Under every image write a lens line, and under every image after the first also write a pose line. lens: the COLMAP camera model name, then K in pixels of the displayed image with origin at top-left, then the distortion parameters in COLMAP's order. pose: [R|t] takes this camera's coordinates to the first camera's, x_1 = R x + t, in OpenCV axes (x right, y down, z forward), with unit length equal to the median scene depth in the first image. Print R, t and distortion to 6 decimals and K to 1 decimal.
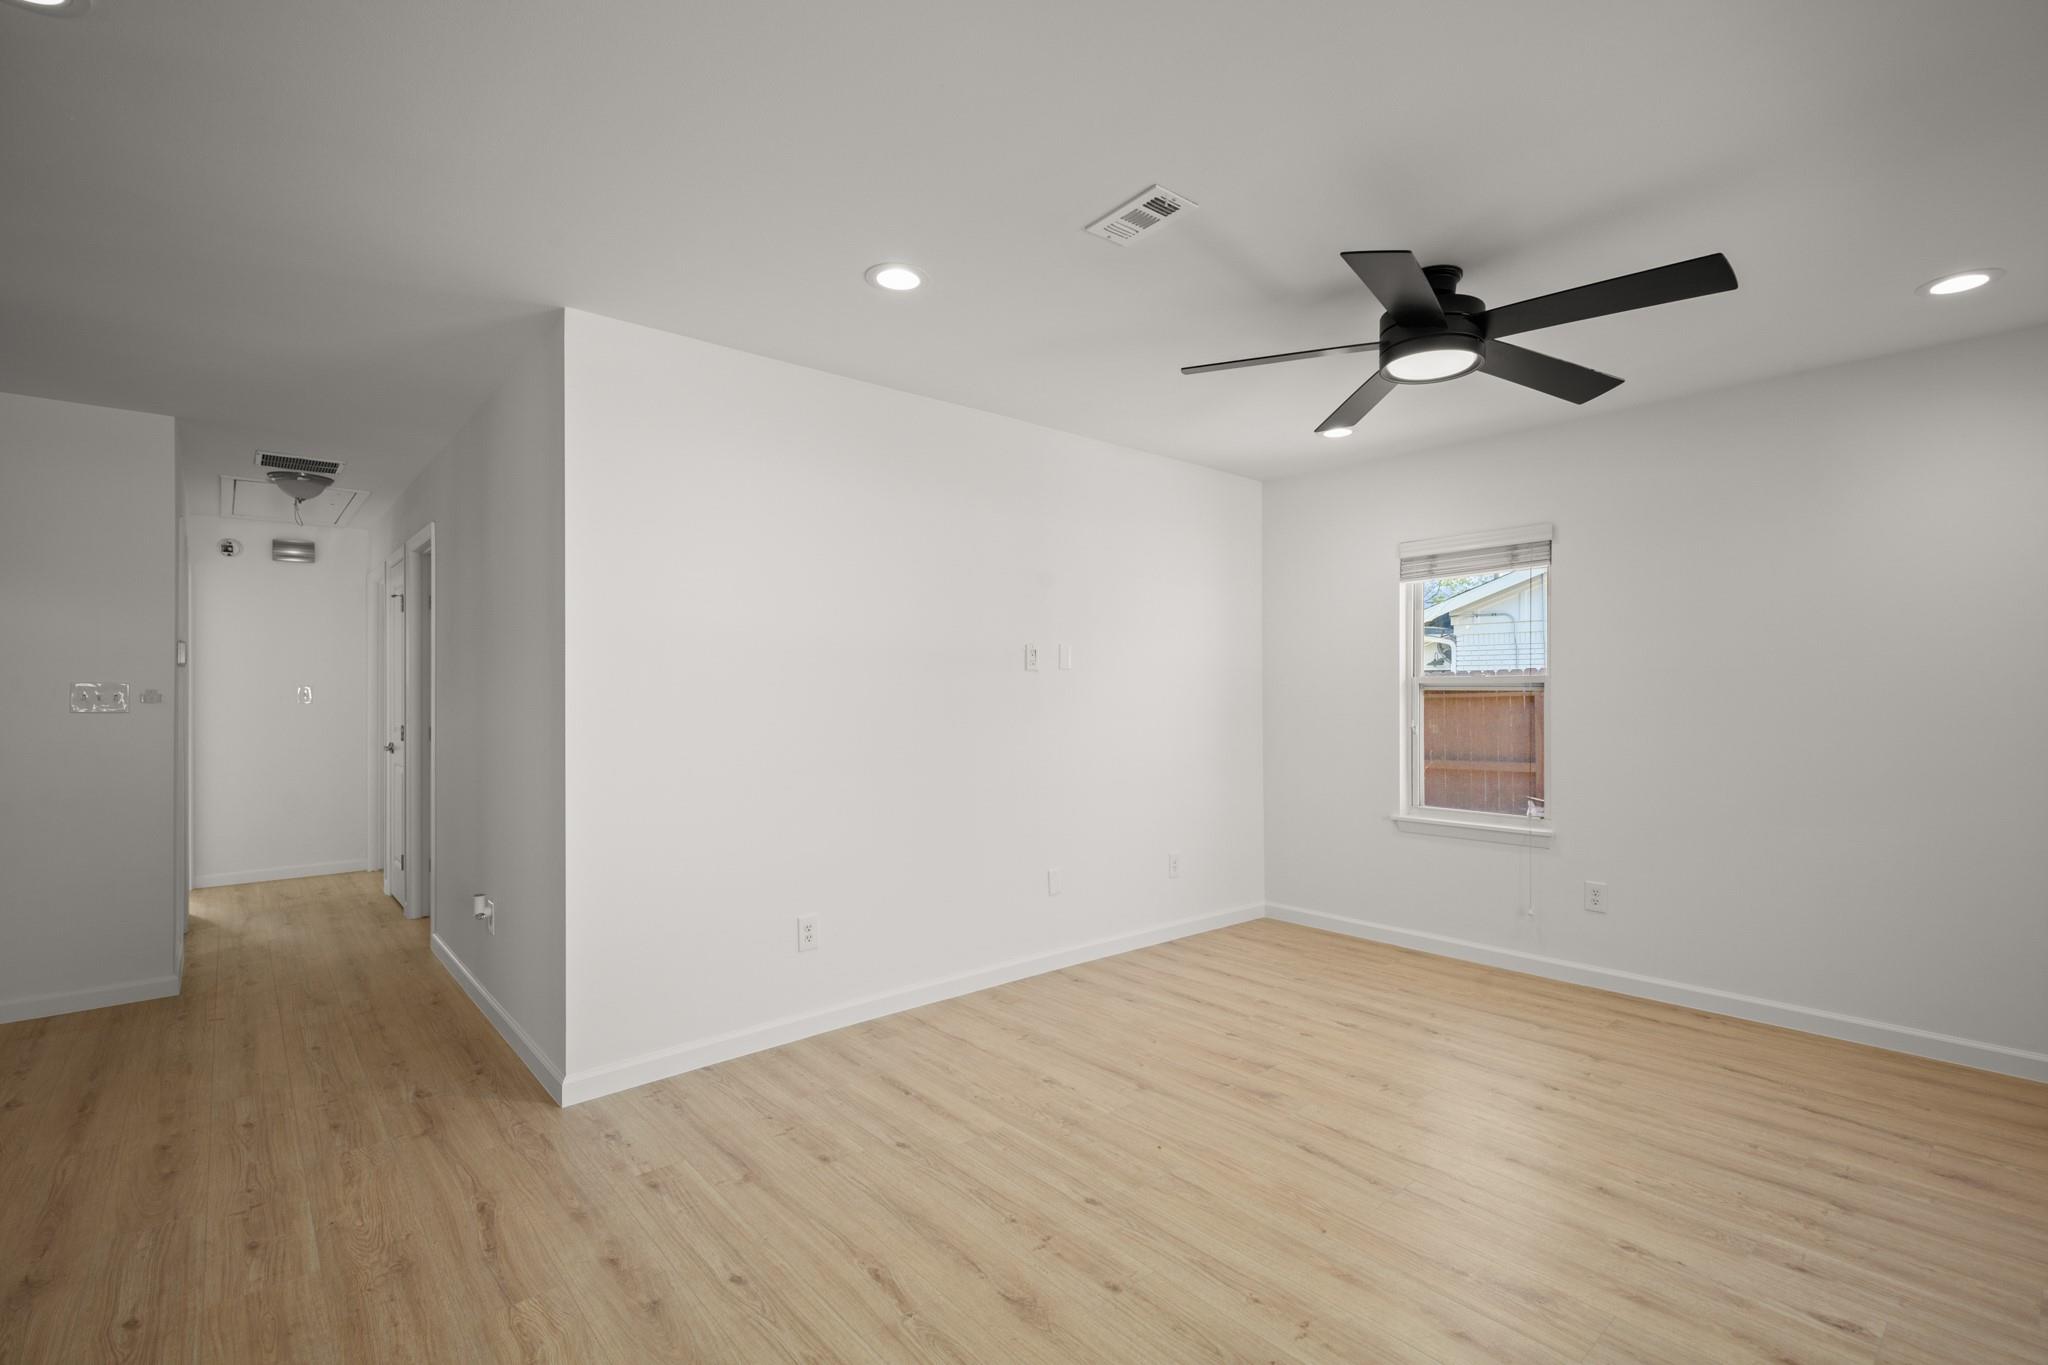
lens RADIAL K [[937.4, 0, 1024.0], [0, 937.4, 682.5], [0, 0, 1]] dist [0.001085, 0.000210]
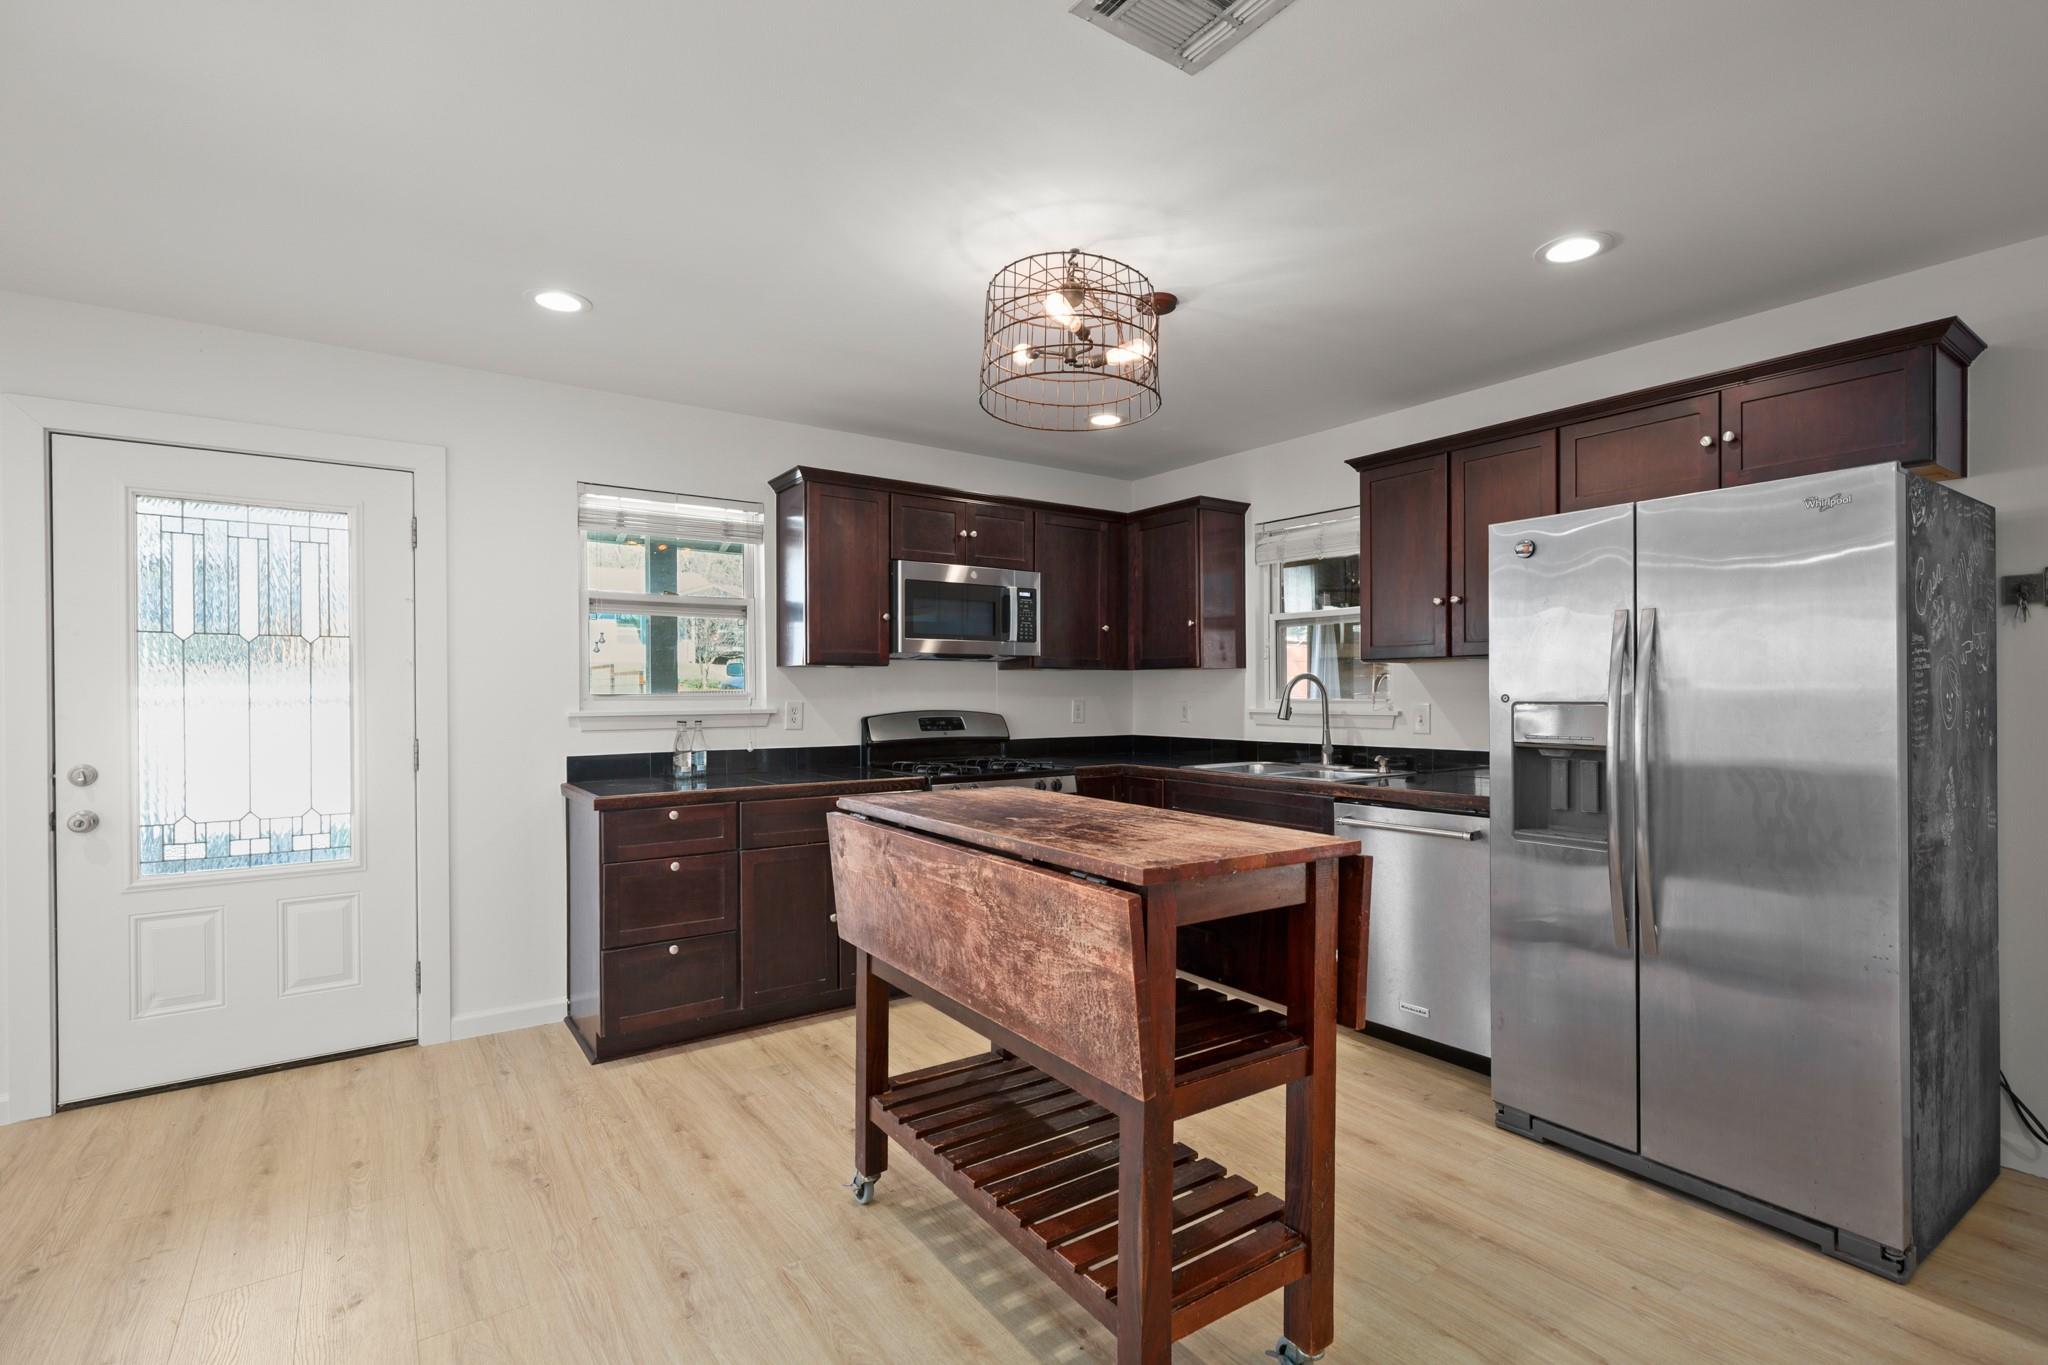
lens RADIAL K [[948.9, 0, 1025.9], [0, 948.9, 694.6], [0, 0, 1]] dist [-0.000726, 0.000986]
pose [[-0.994475, 0.011412, 0.104354, -0.541933], [0.012274, 0.999896, 0.007618, 0.015914], [-0.104256, 0.008857, -0.994511, 0.748401]]
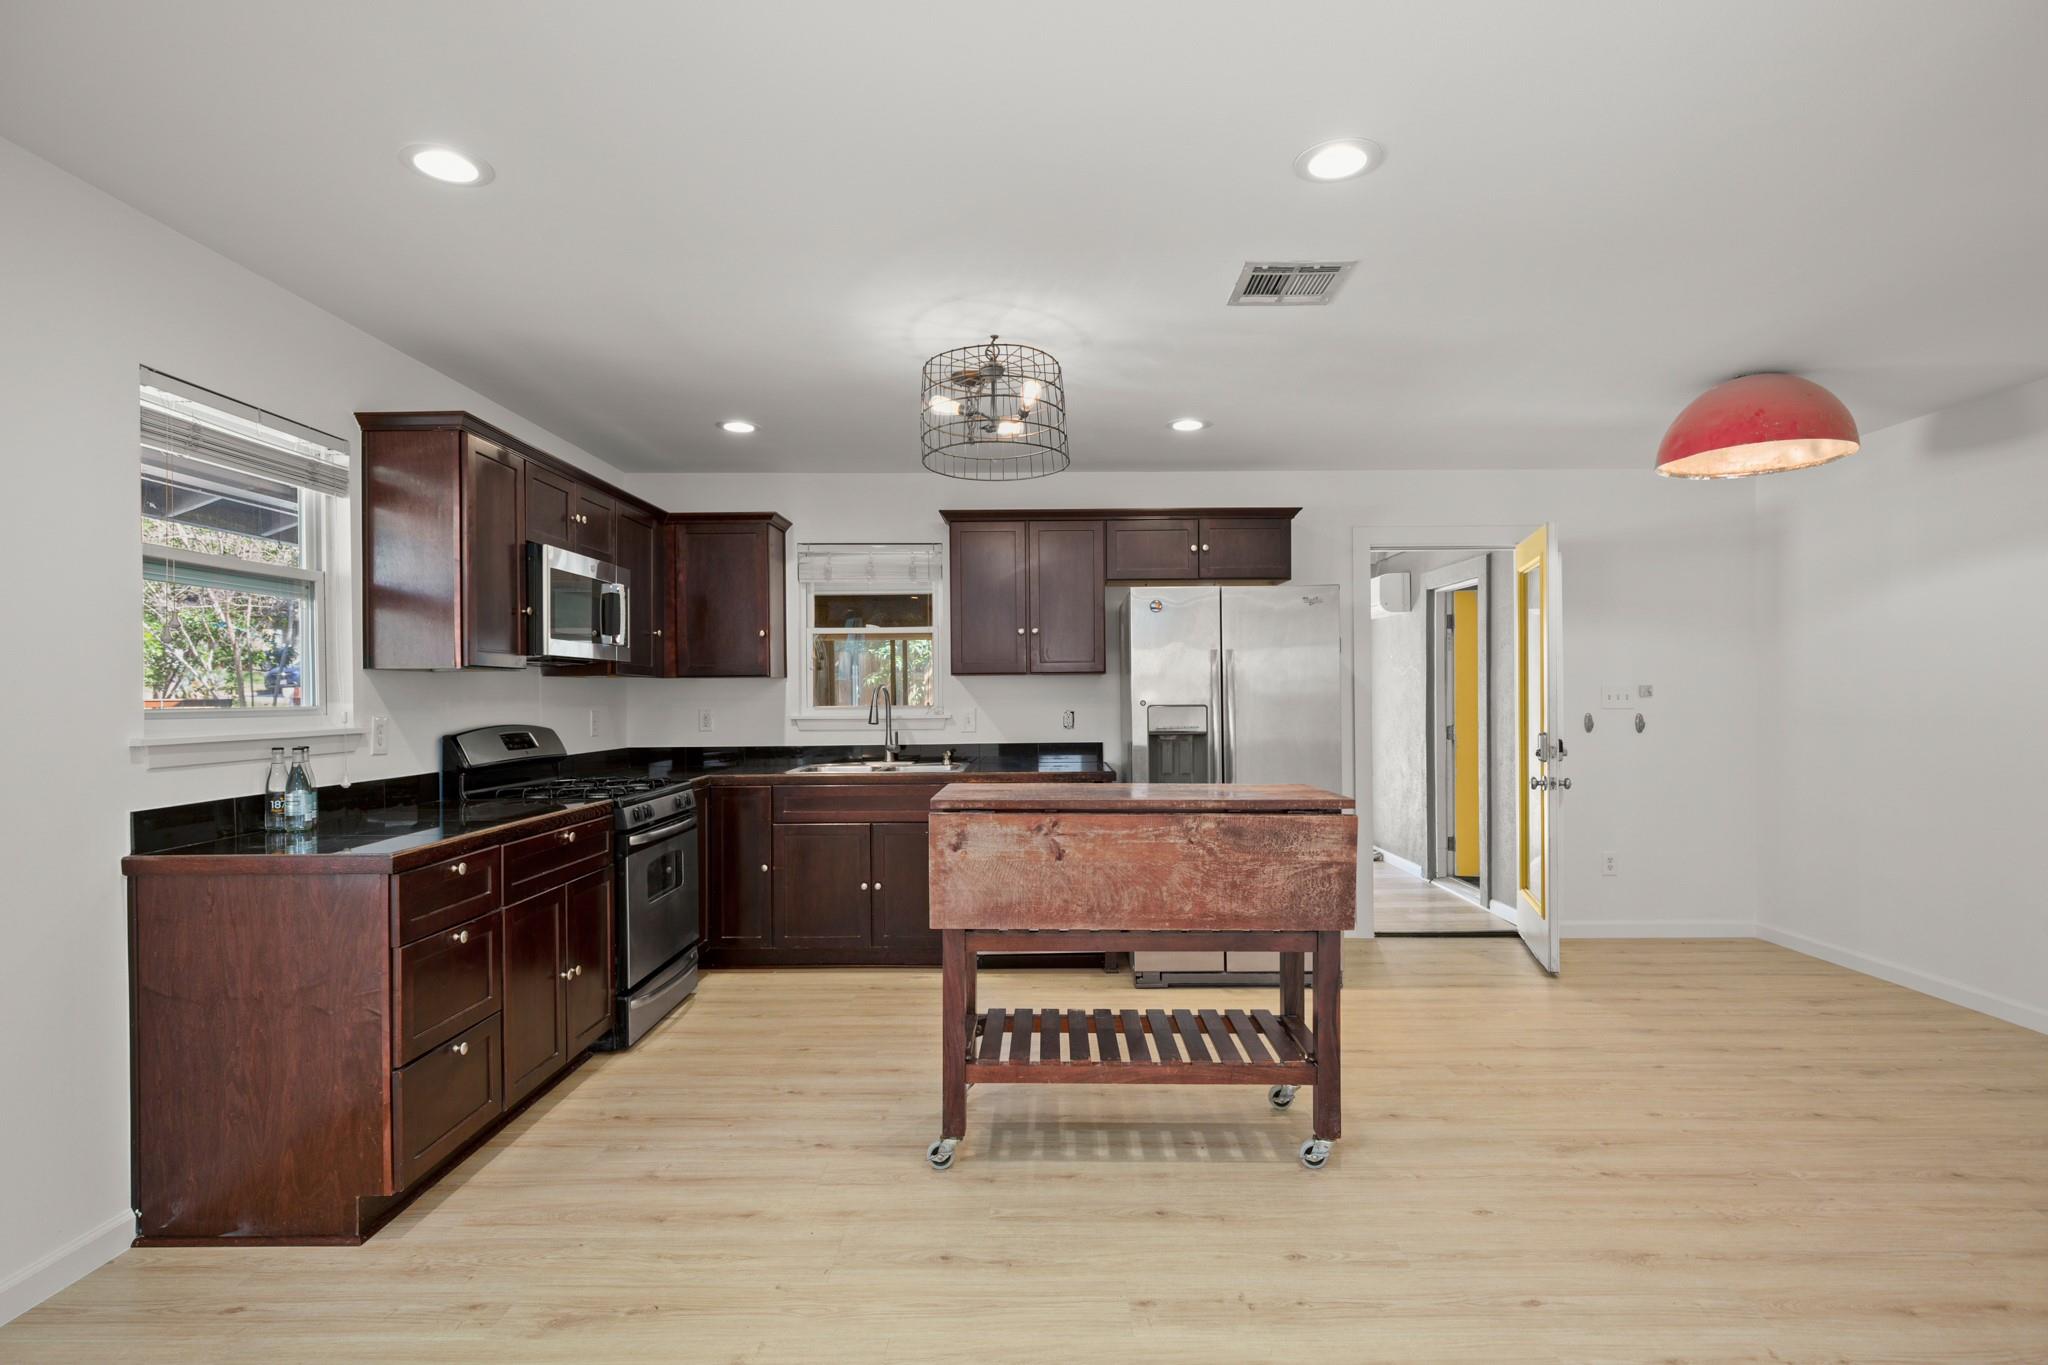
lens RADIAL K [[1034.5, 0, 1021.7], [0, 1034.5, 696.0], [0, 0, 1]] dist [0.001891, 0.000092]
pose [[-0.661064, 0.014545, -0.750189, -0.105286], [0.008207, 0.999892, 0.012155, 0.009073], [0.750285, 0.001878, -0.661112, 0.702768]]
